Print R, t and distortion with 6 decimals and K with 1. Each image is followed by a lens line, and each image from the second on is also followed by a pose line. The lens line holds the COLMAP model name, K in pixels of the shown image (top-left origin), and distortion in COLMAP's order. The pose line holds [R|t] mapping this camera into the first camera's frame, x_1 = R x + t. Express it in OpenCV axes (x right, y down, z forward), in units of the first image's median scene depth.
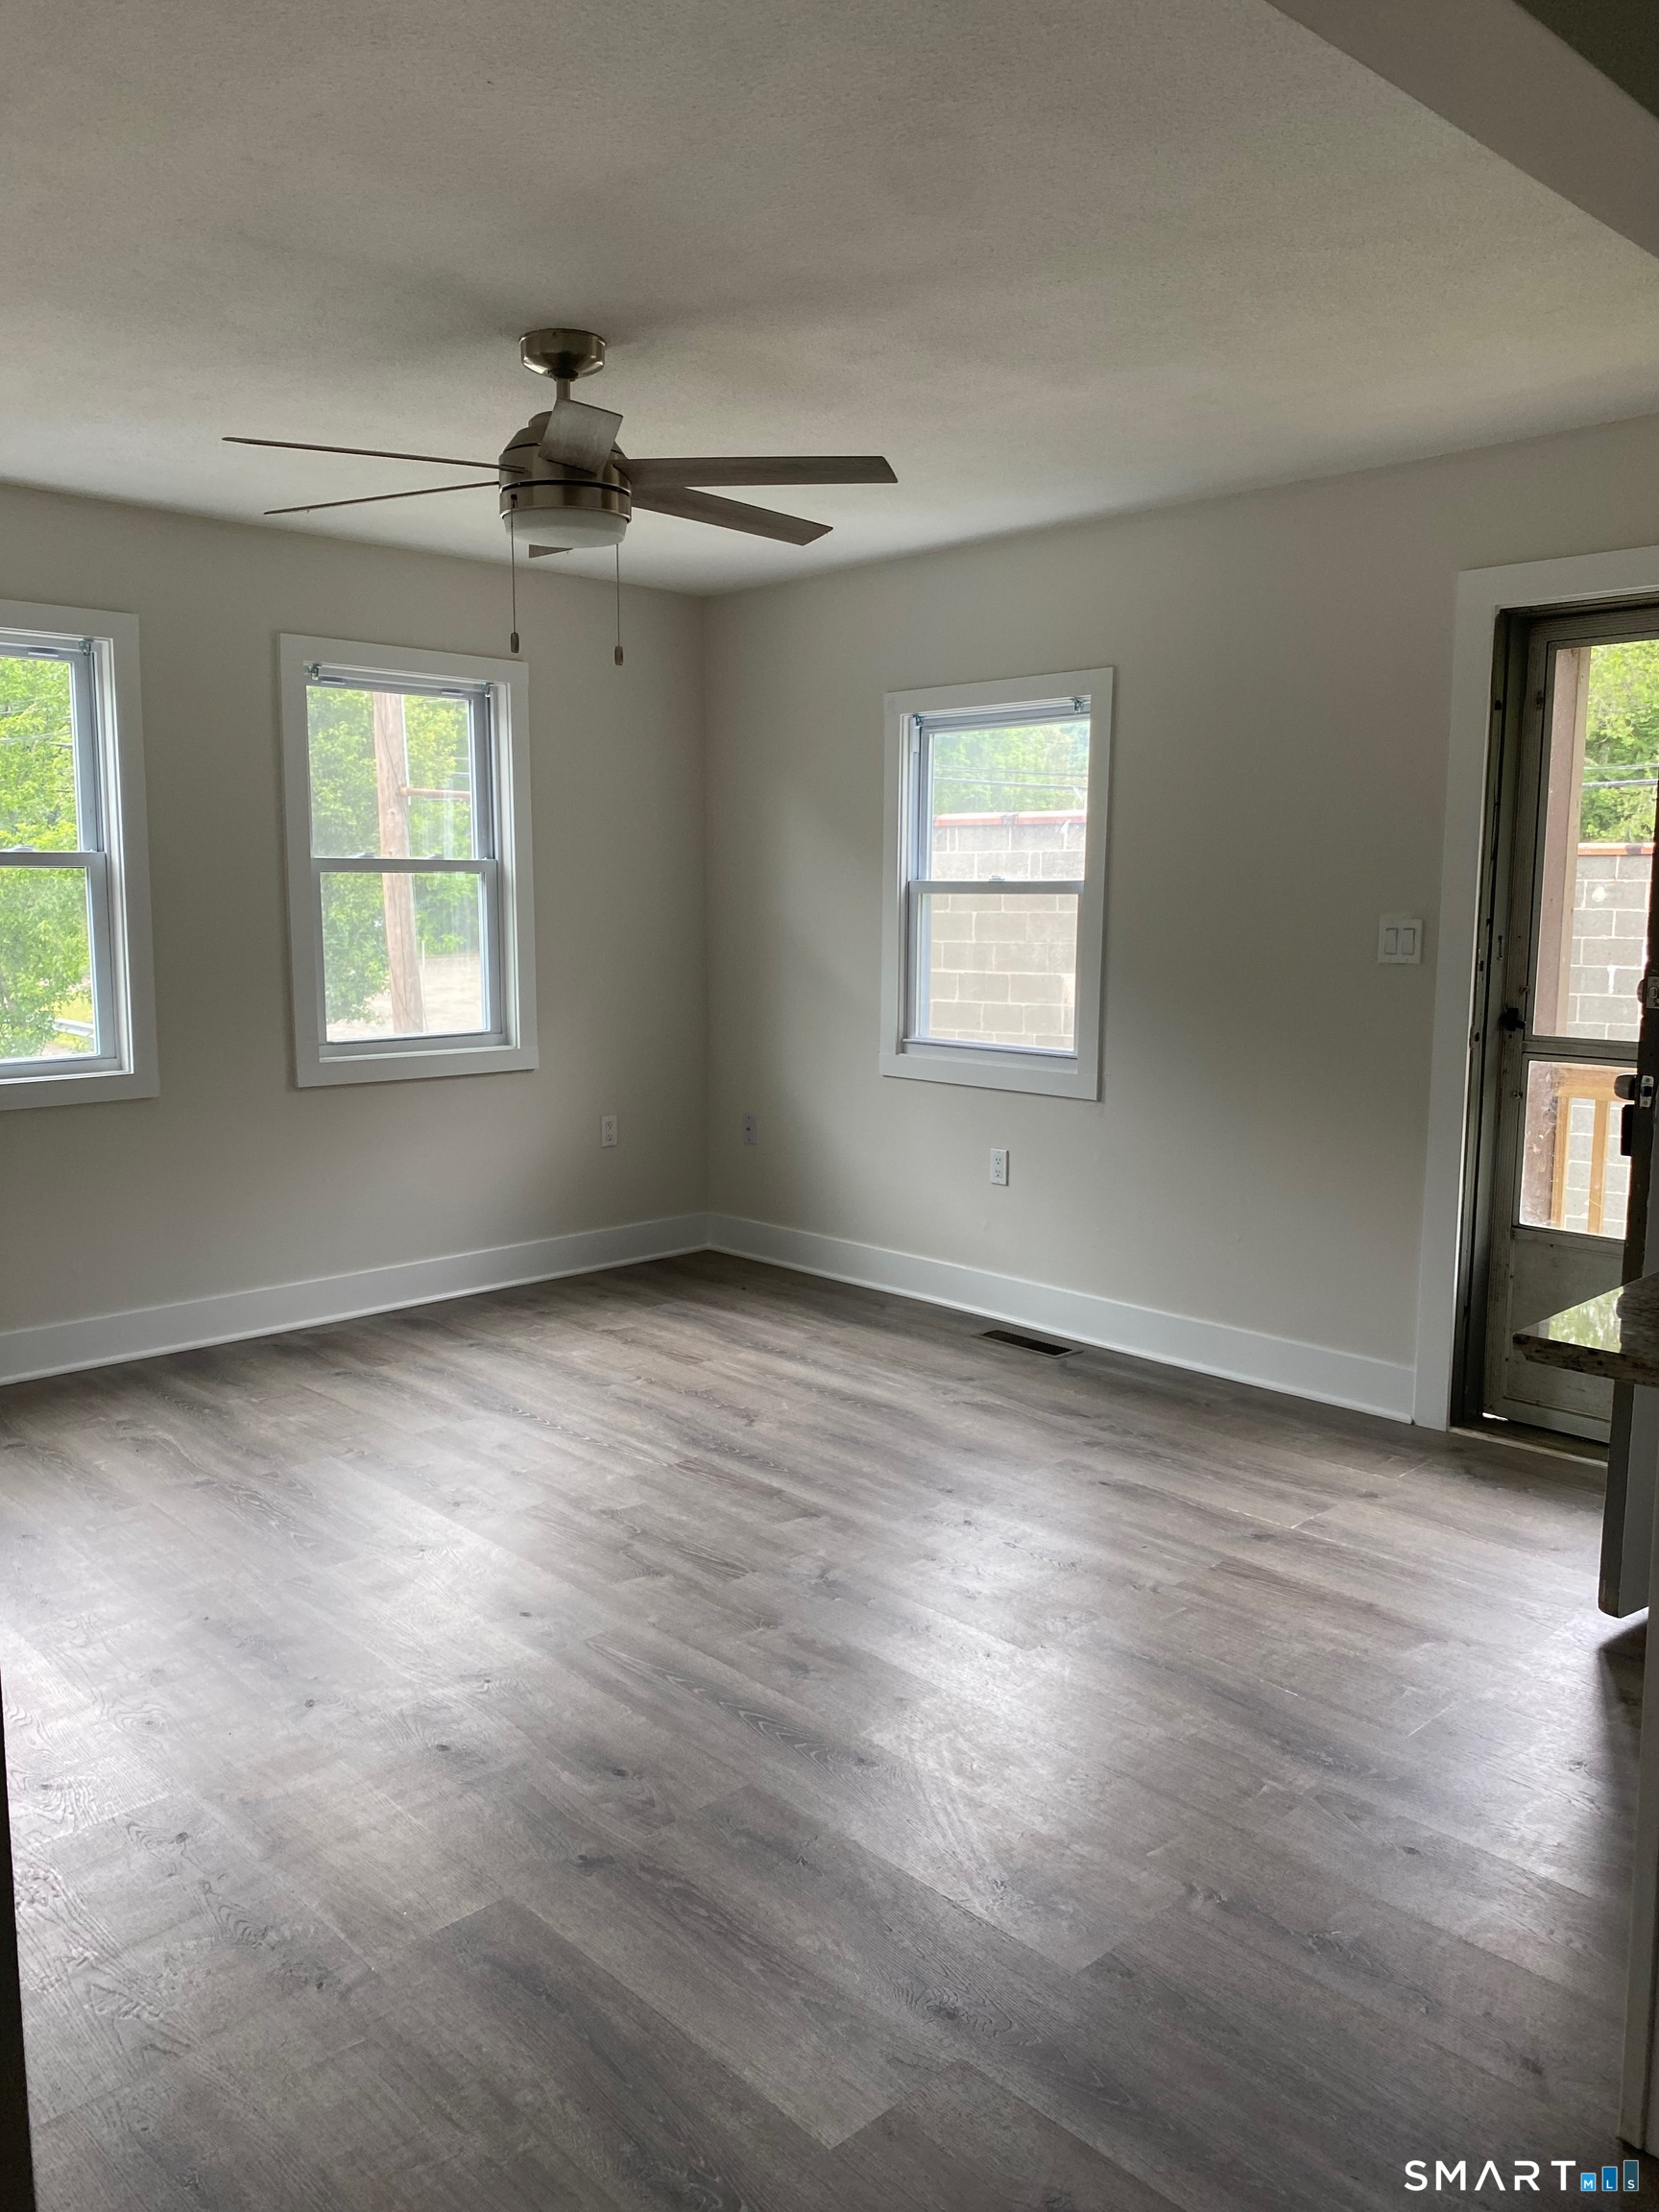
lens RADIAL K [[1659.1, 0, 813.2], [0, 1659.1, 1086.7], [0, 0, 1]] dist [0.071831, -0.136531]
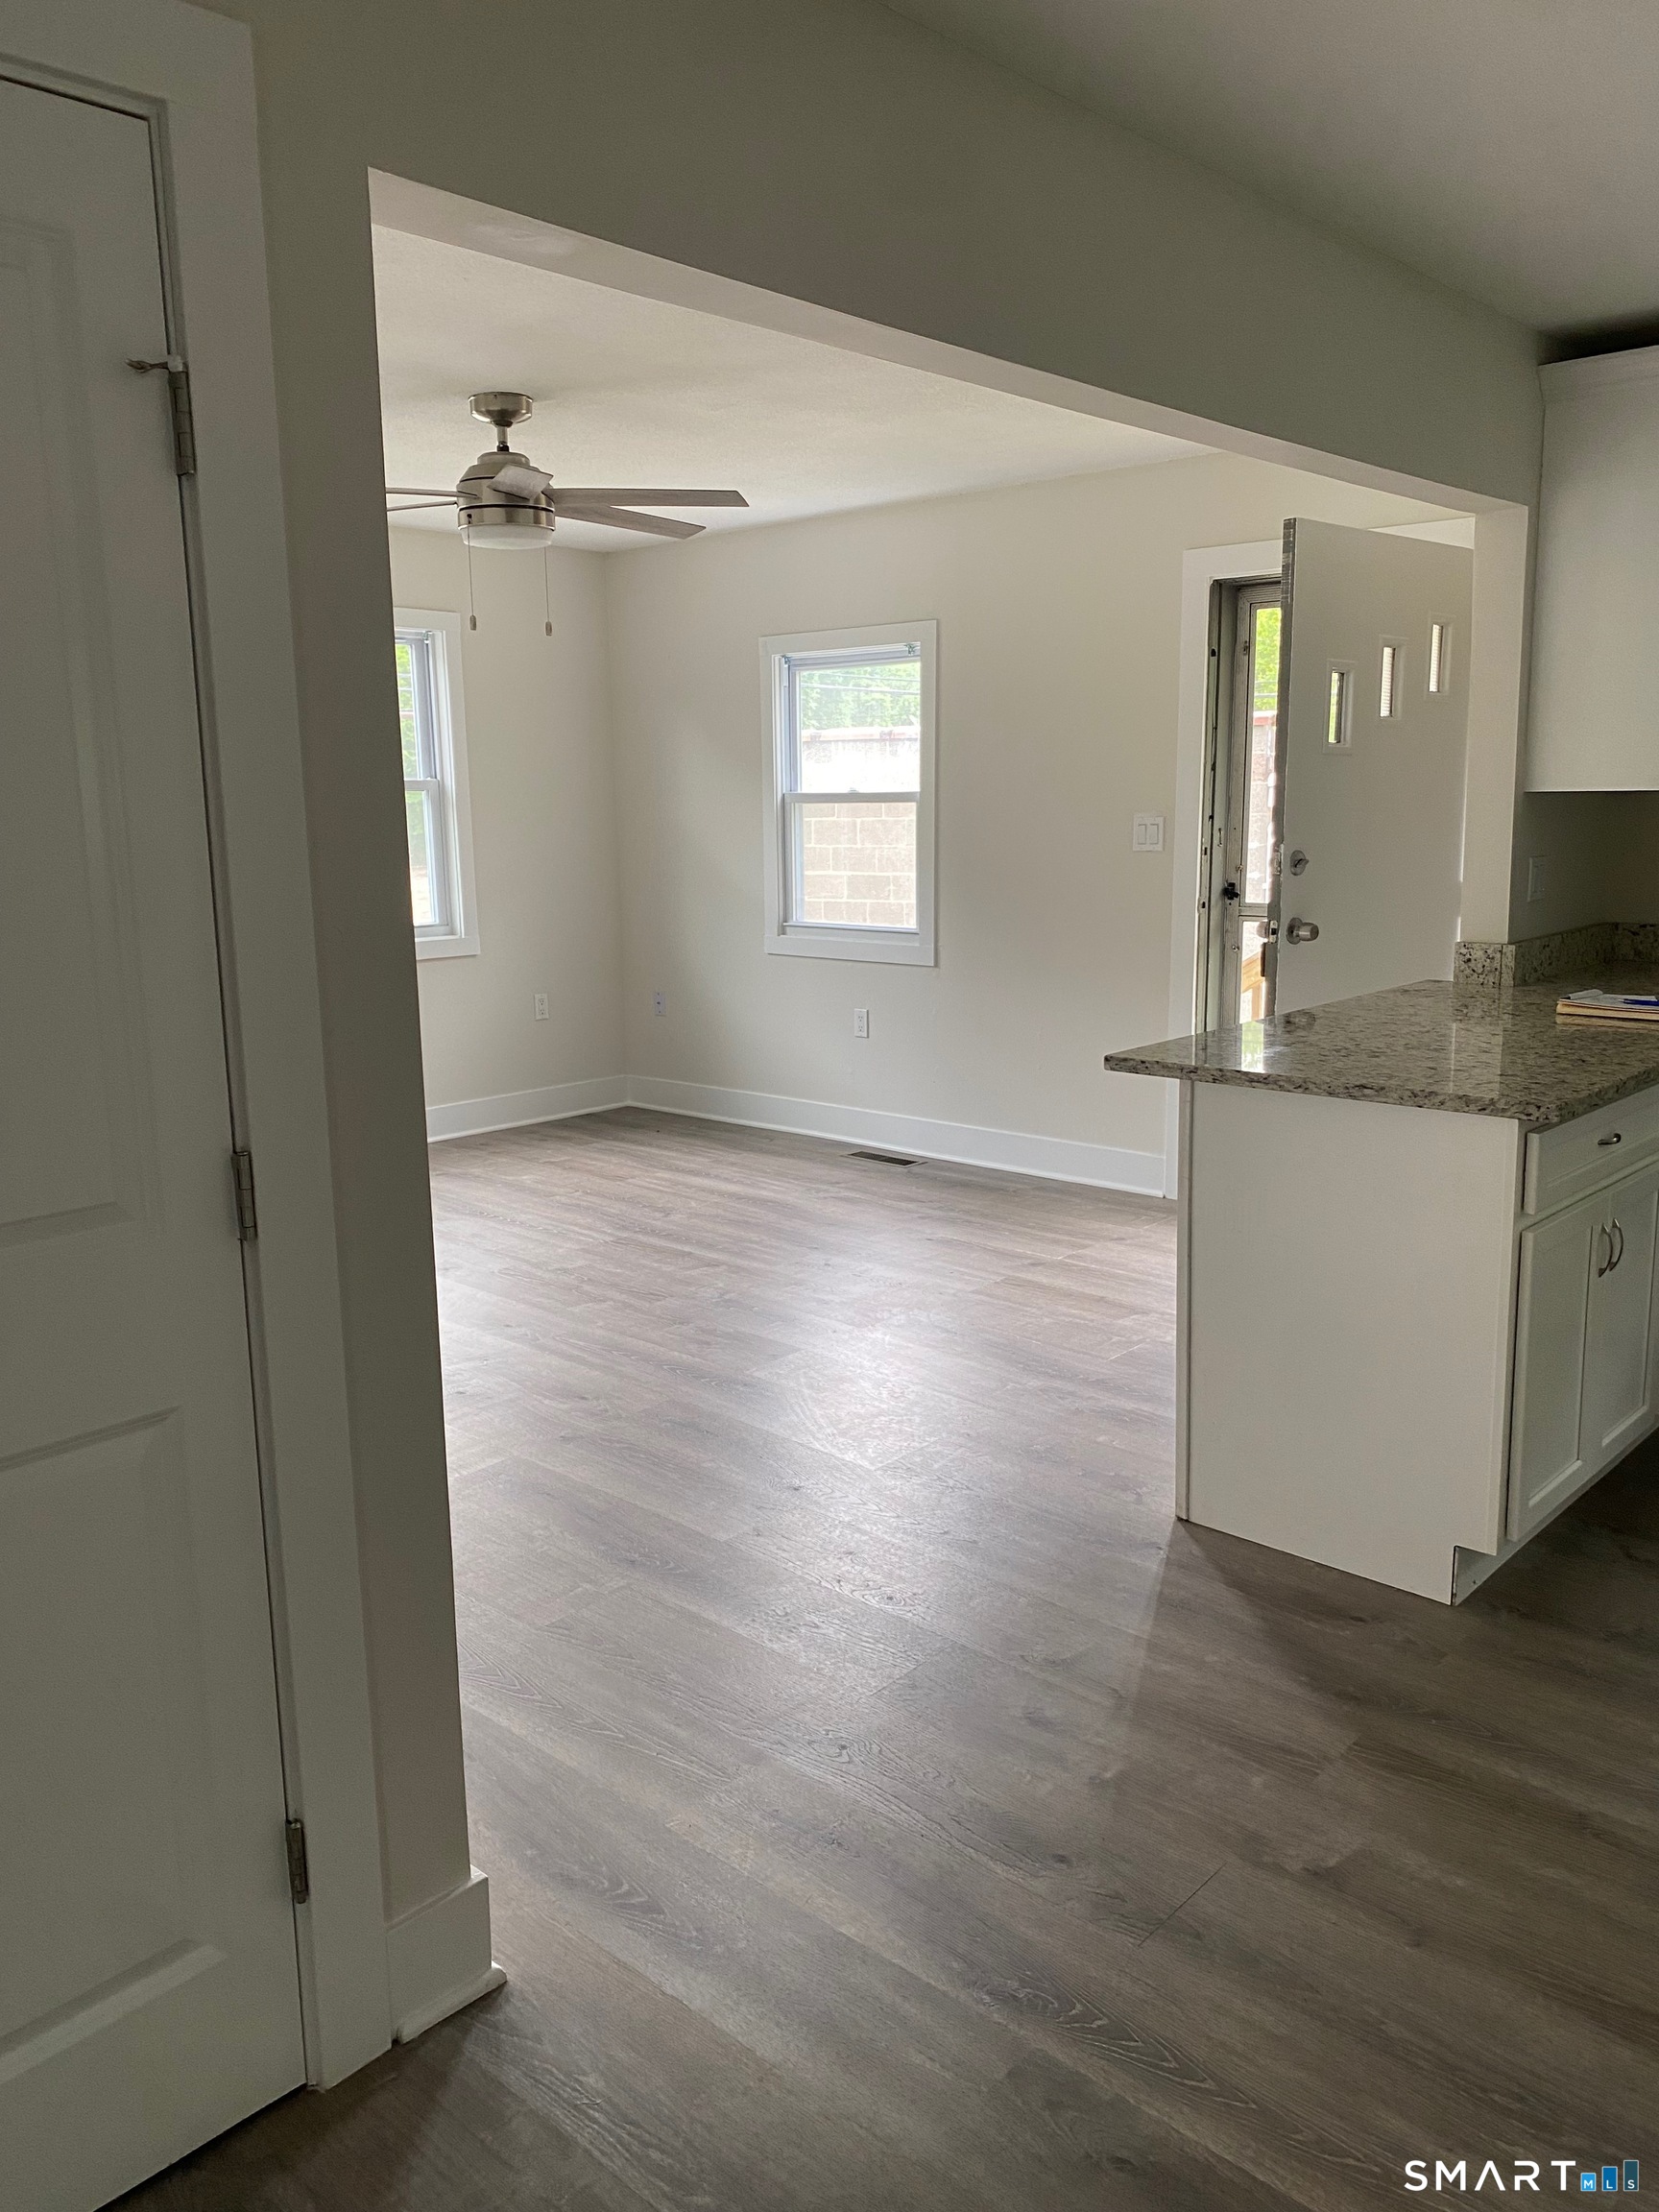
lens RADIAL K [[1675.7, 0, 846.3], [0, 1675.7, 1076.7], [0, 0, 1]] dist [0.097161, -0.129644]
pose [[0.997036, -0.029282, 0.071151, 0.014058], [0.025987, 0.998566, 0.046804, 0.040923], [-0.072419, -0.044816, 0.996367, -0.360943]]
